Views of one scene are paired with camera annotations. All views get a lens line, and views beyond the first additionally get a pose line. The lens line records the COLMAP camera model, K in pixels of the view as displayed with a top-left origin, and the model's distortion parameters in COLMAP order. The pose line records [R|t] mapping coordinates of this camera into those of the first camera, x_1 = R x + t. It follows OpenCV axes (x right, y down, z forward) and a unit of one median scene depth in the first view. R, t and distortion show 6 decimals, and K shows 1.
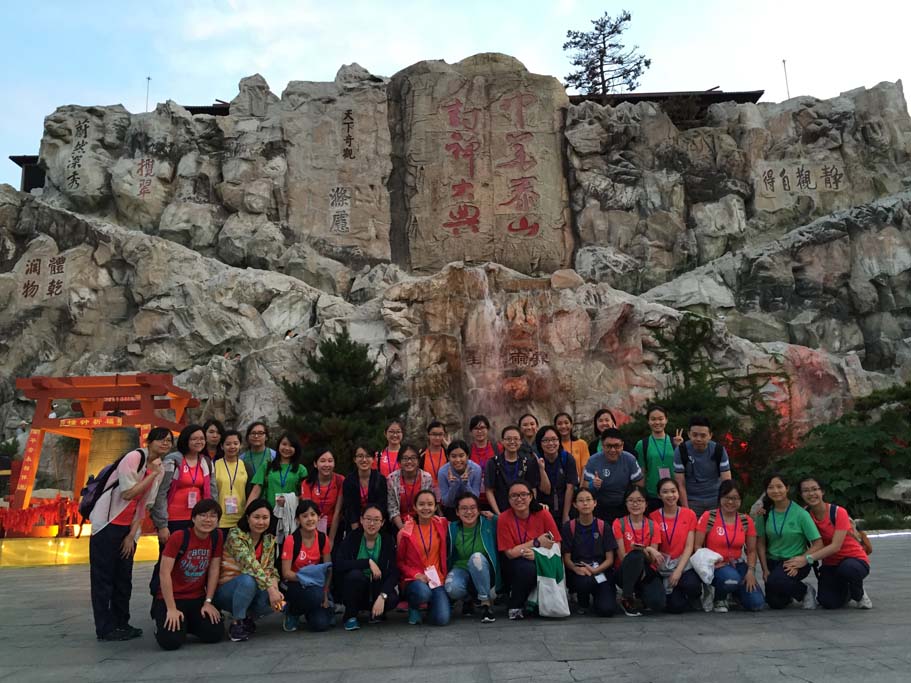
lens RADIAL K [[772.6, 0, 455.5], [0, 772.6, 341.5], [0, 0, 1]] dist [0.087774, -0.129261]
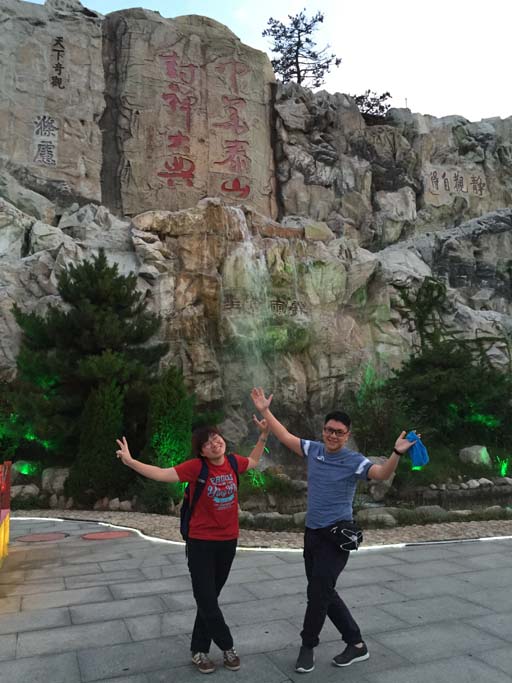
lens RADIAL K [[579.3, 0, 256.0], [0, 579.3, 341.5], [0, 0, 1]] dist [0.087774, -0.129261]
pose [[0.942268, 0.059977, 0.329444, -0.146903], [-0.070116, 0.997358, 0.018969, 0.044367], [-0.327437, -0.040973, 0.943984, 0.281564]]
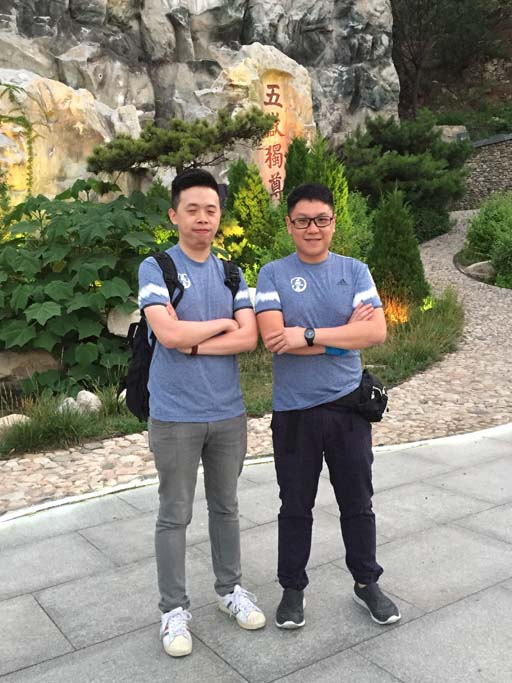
lens RADIAL K [[685.1, 0, 256.0], [0, 685.1, 341.5], [0, 0, 1]] dist [0.104331, -0.164940]
pose [[0.839520, -0.058858, 0.540131, 0.220043], [-0.095486, 0.962660, 0.253314, 0.044279], [-0.534873, -0.264237, 0.802552, 0.335049]]
